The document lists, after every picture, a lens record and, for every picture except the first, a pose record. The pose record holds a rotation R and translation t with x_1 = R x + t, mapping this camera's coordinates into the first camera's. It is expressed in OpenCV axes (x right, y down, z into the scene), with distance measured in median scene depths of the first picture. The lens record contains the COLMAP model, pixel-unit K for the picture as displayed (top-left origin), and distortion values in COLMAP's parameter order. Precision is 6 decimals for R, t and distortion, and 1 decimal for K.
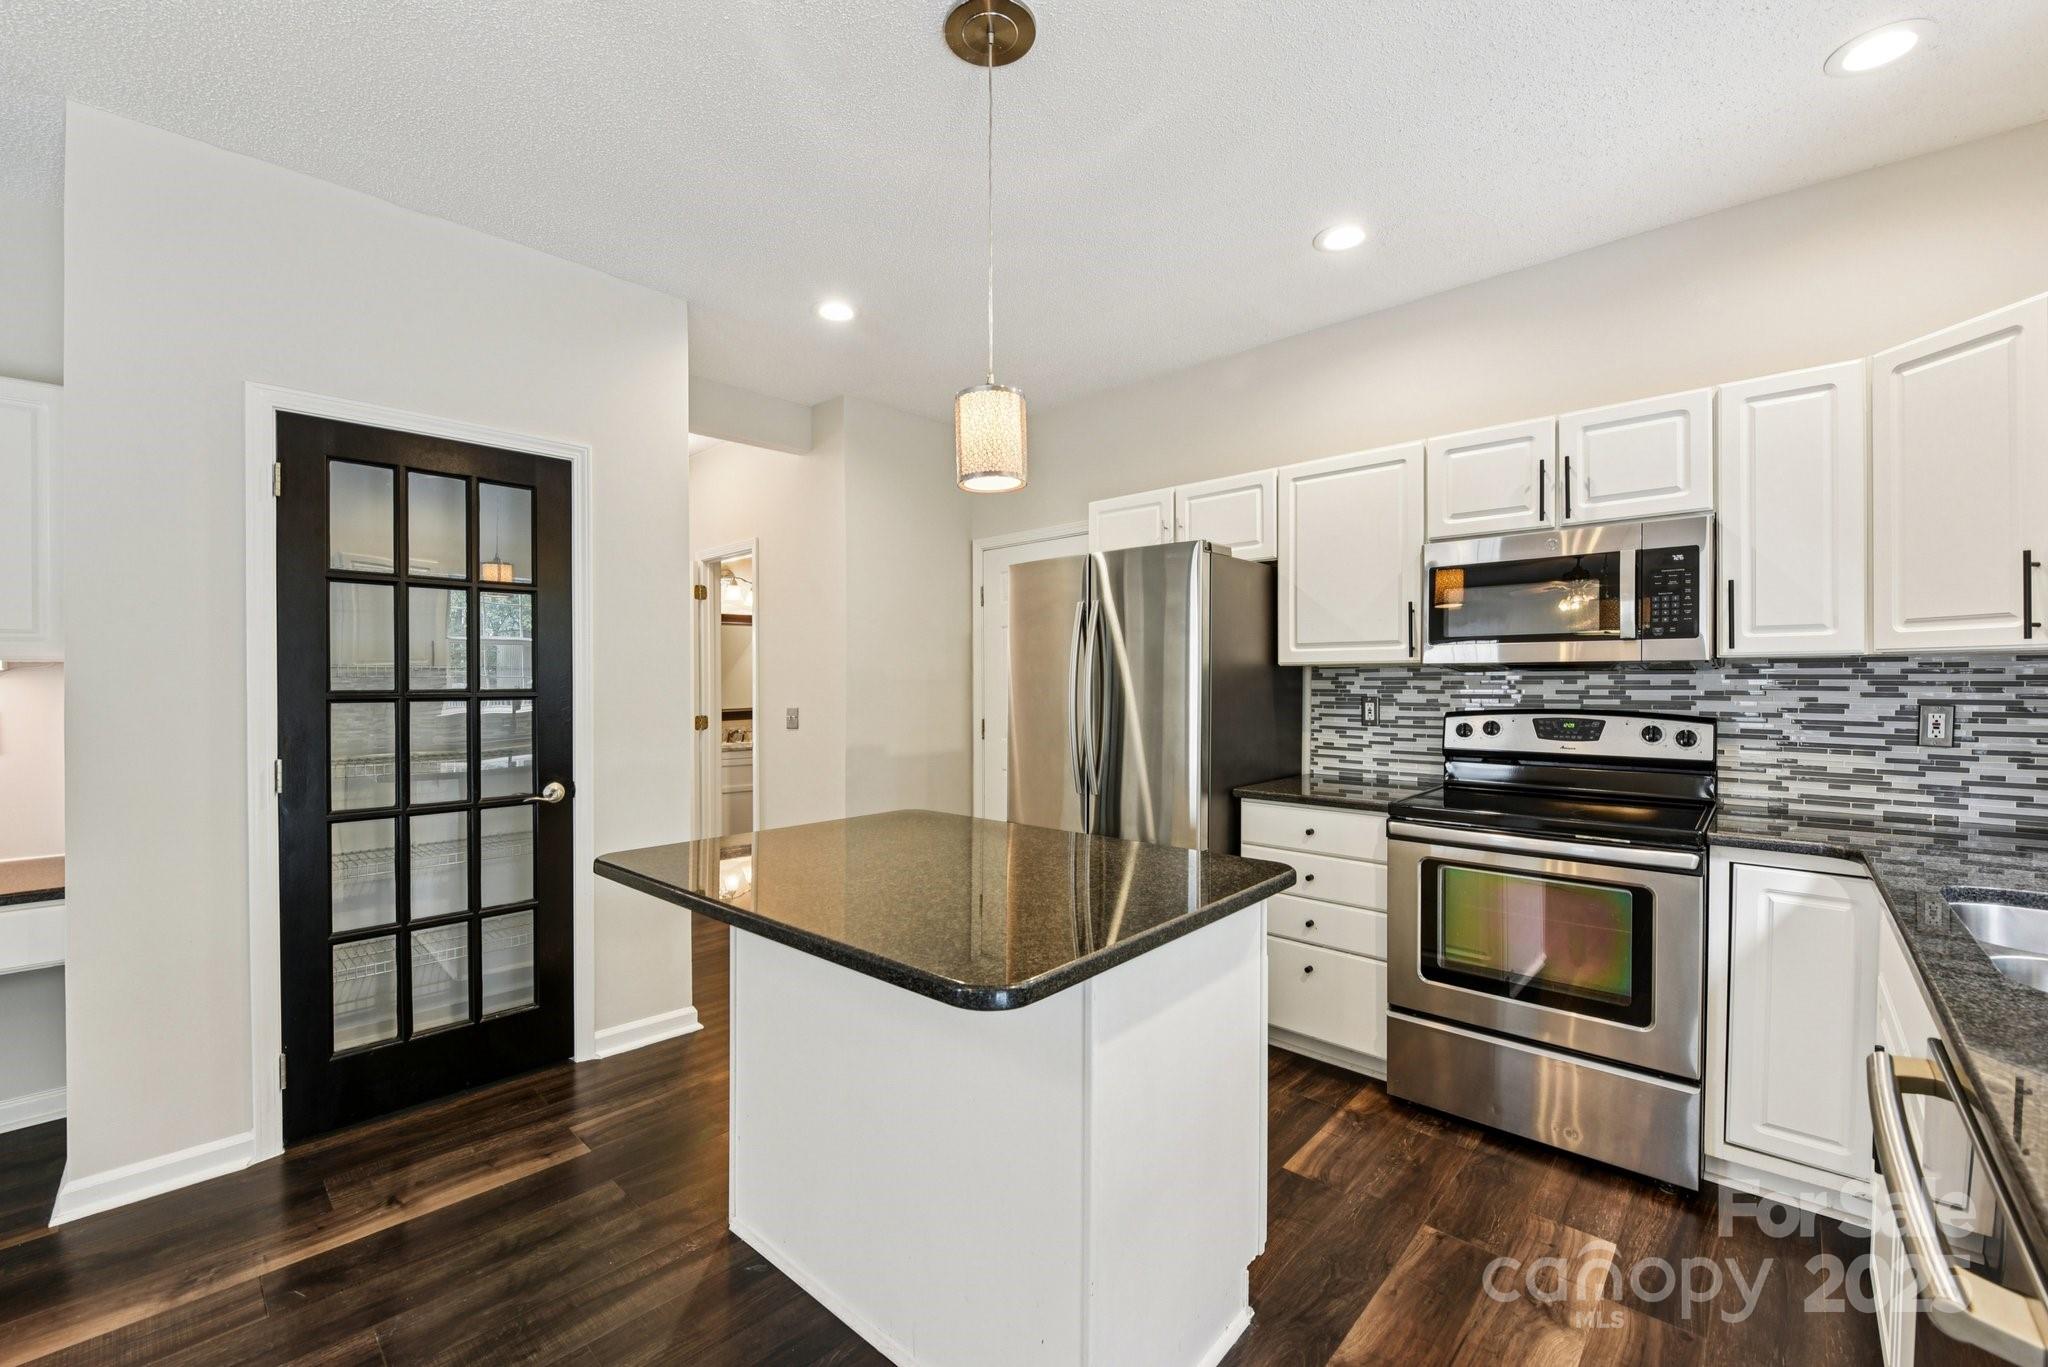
lens RADIAL K [[849.0, 0, 1021.8], [0, 849.0, 683.0], [0, 0, 1]] dist [-0.013285, -0.000136]
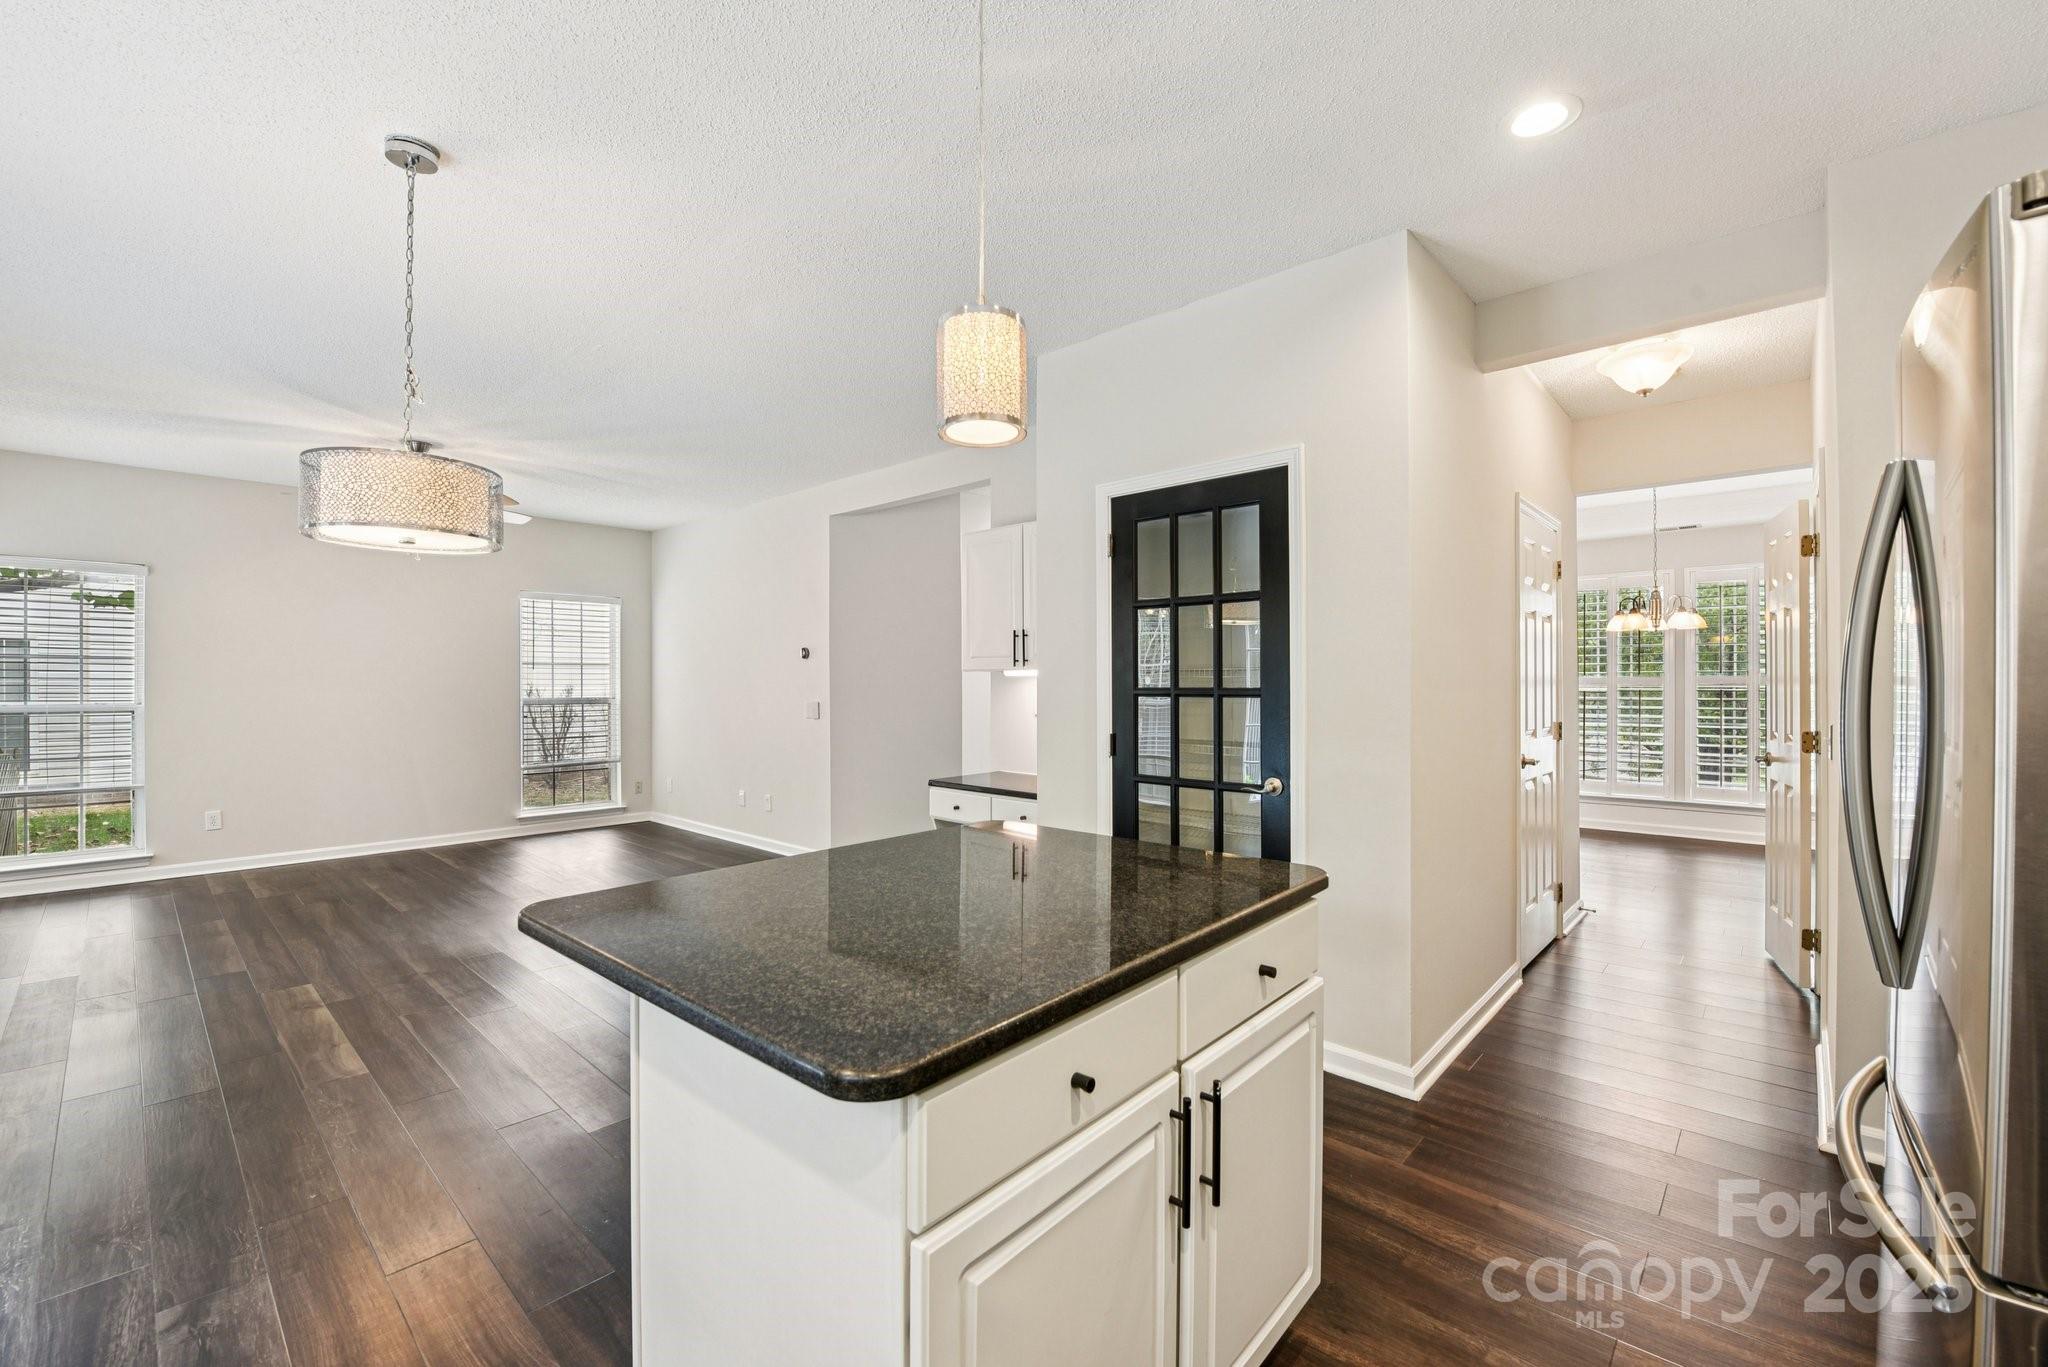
lens RADIAL K [[875.2, 0, 1022.7], [0, 875.2, 683.0], [0, 0, 1]] dist [-0.011807, -0.000985]
pose [[-0.011661, -0.001403, -0.999931, 0.591498], [0.001101, 0.999998, -0.001415, 0.002830], [0.999931, -0.001117, -0.011659, 0.767294]]
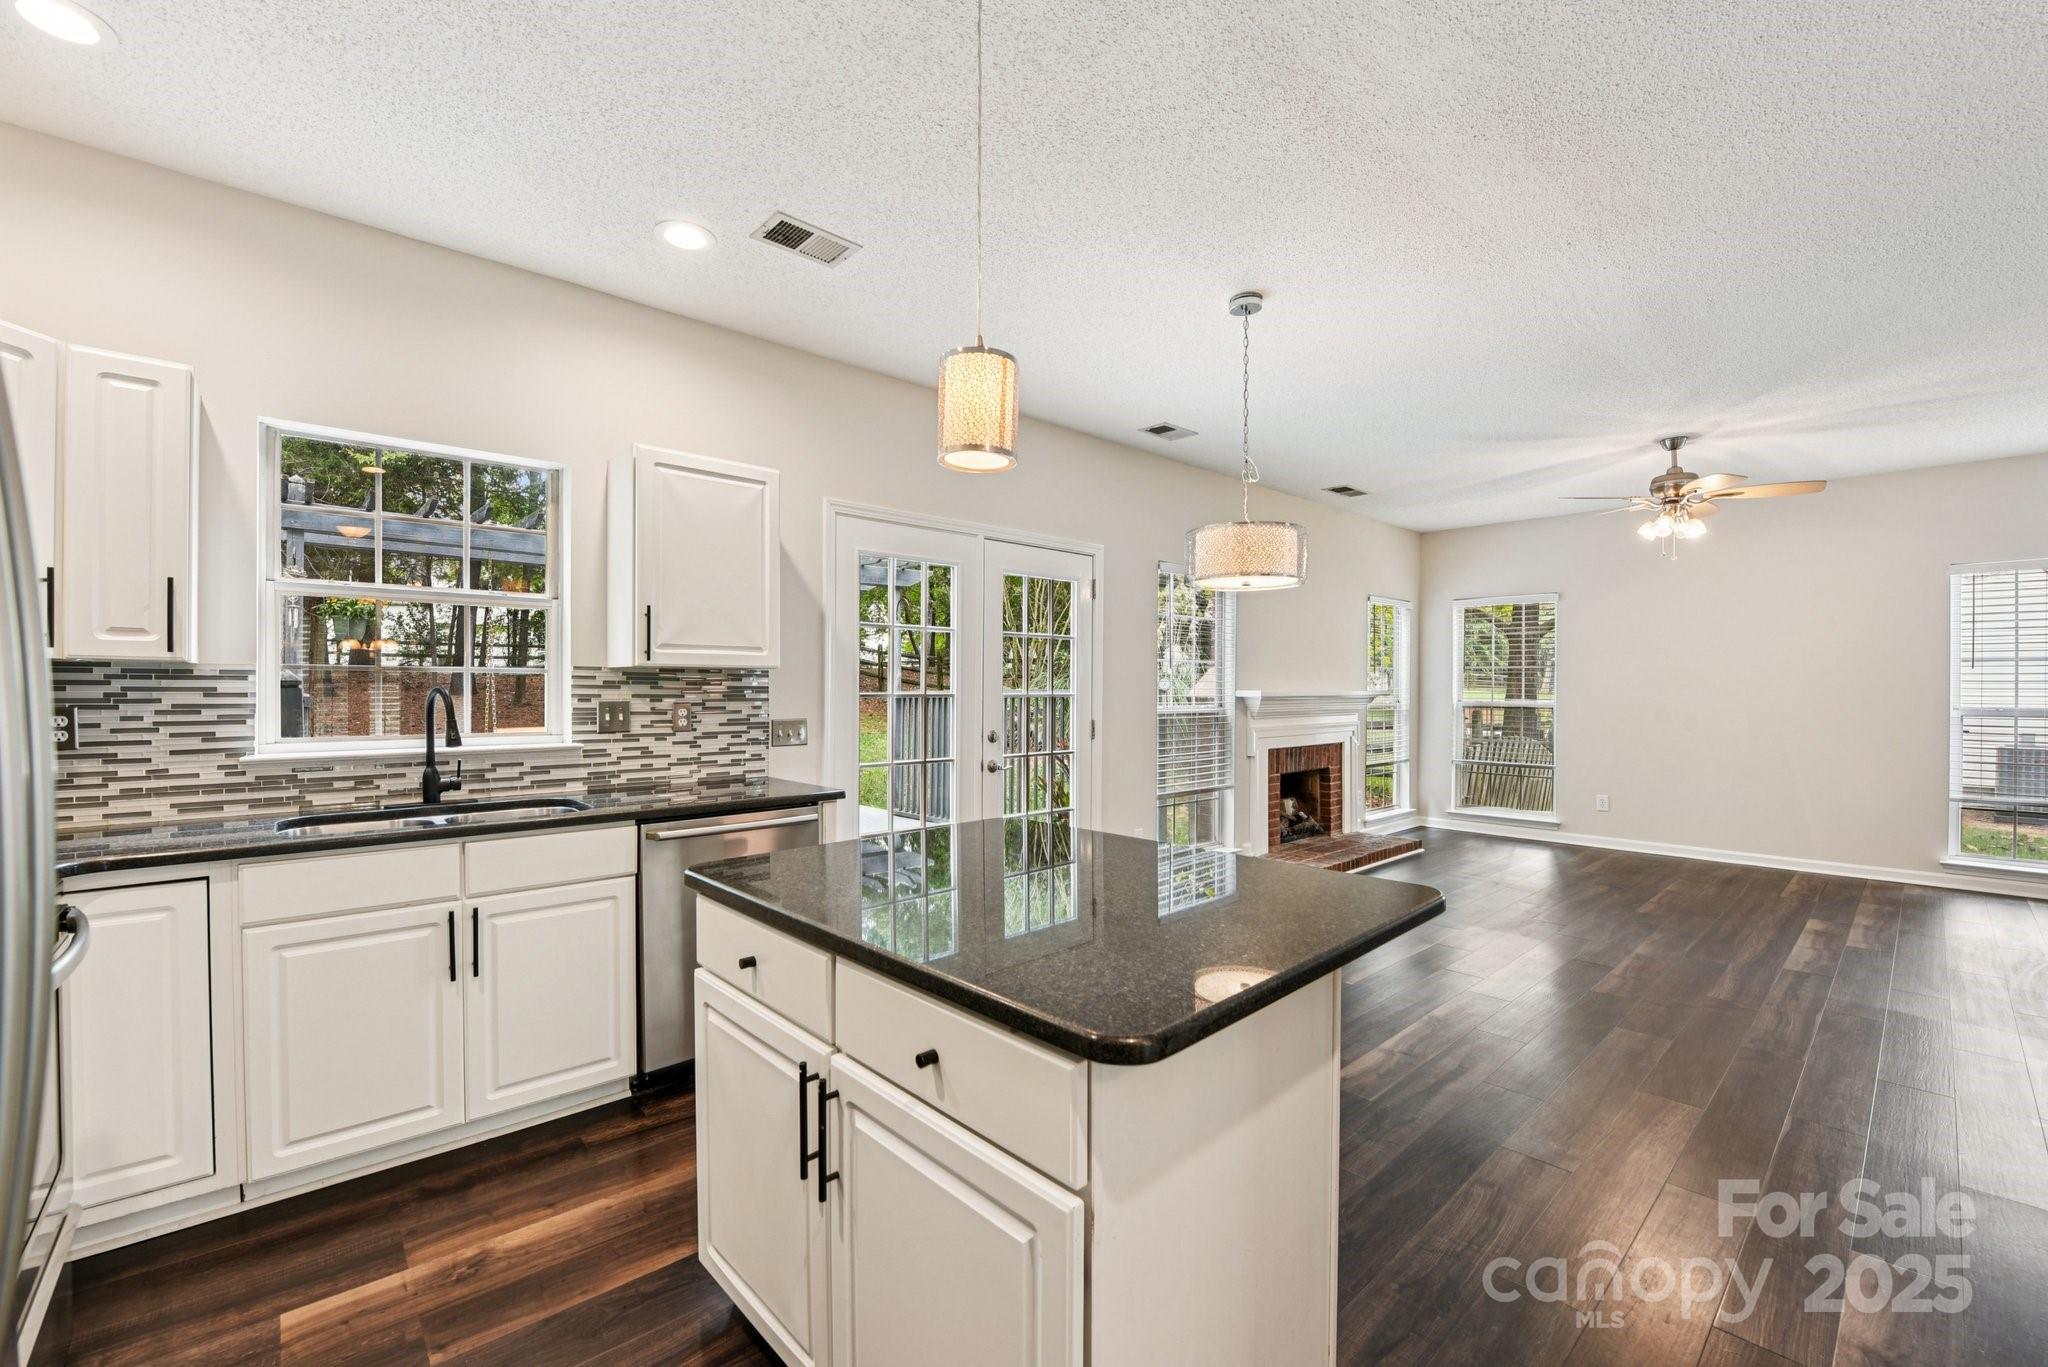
lens RADIAL K [[849.0, 0, 1019.0], [0, 849.0, 692.4], [0, 0, 1]] dist [-0.013285, -0.000136]
pose [[-0.995811, -0.000058, 0.091440, -0.115757], [0.000608, 0.999974, 0.007254, -0.000672], [-0.091438, 0.007279, -0.995784, 1.390169]]
